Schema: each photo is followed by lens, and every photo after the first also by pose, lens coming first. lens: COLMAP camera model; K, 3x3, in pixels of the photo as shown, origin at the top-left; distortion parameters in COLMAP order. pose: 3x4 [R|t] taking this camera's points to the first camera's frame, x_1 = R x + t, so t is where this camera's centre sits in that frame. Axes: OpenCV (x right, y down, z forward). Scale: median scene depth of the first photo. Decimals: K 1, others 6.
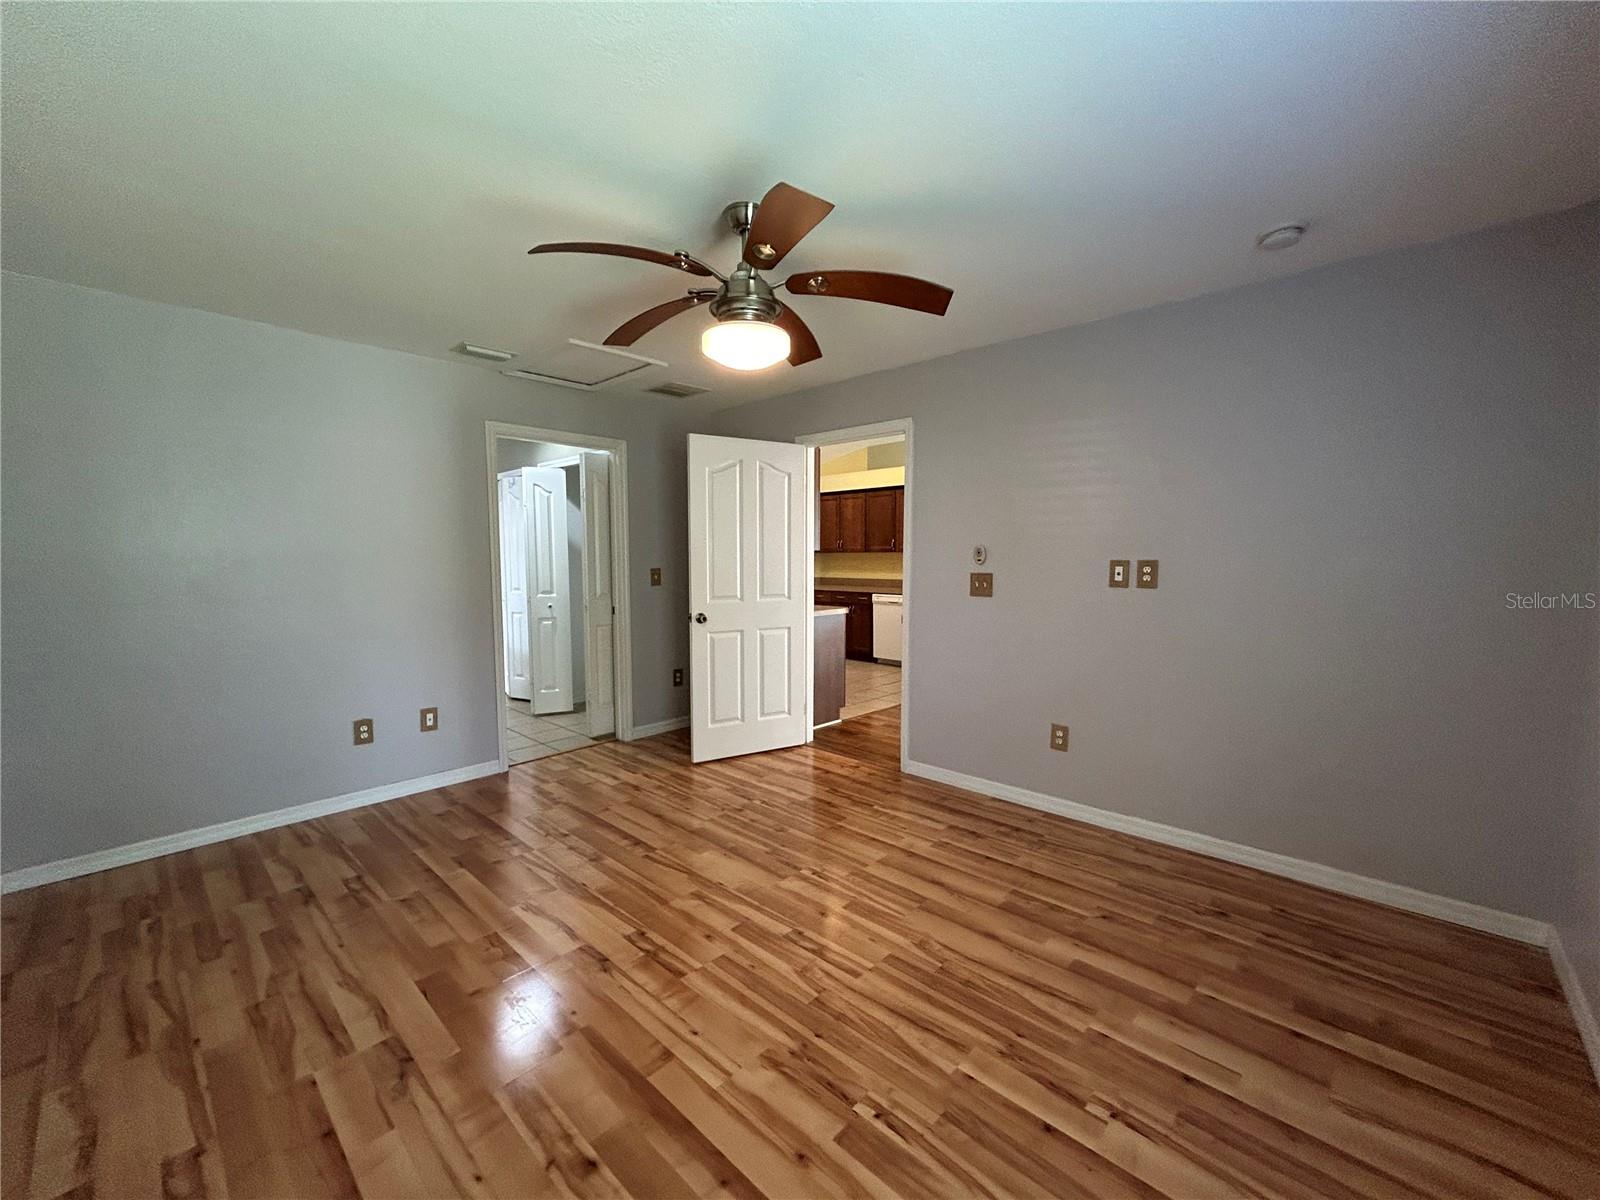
lens RADIAL K [[645.2, 0, 800.3], [0, 645.2, 601.5], [0, 0, 1]] dist [-0.005670, 0.001924]
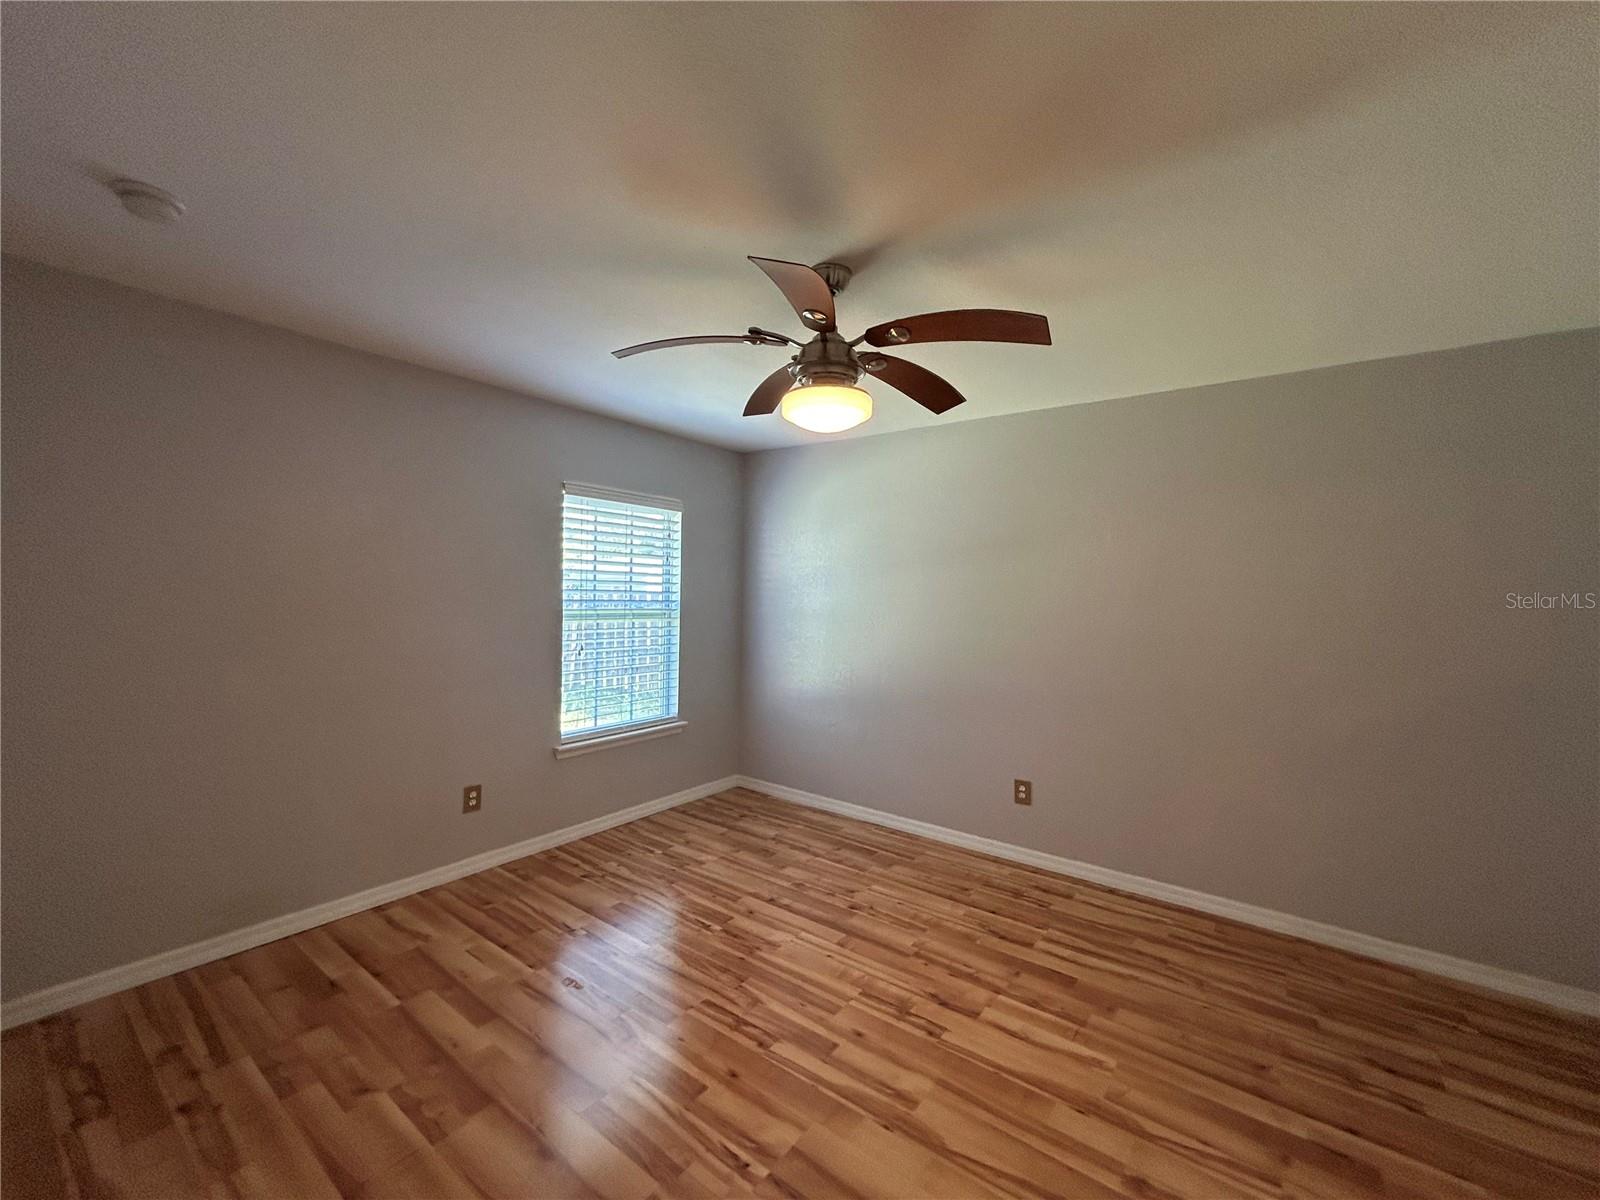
lens RADIAL K [[645.2, 0, 799.5], [0, 645.2, 600.1], [0, 0, 1]] dist [-0.005670, 0.001924]
pose [[-0.993943, -0.017079, -0.108559, 0.058852], [-0.026708, 0.995774, 0.087868, -0.197309], [0.106599, 0.090235, -0.990199, 2.004714]]
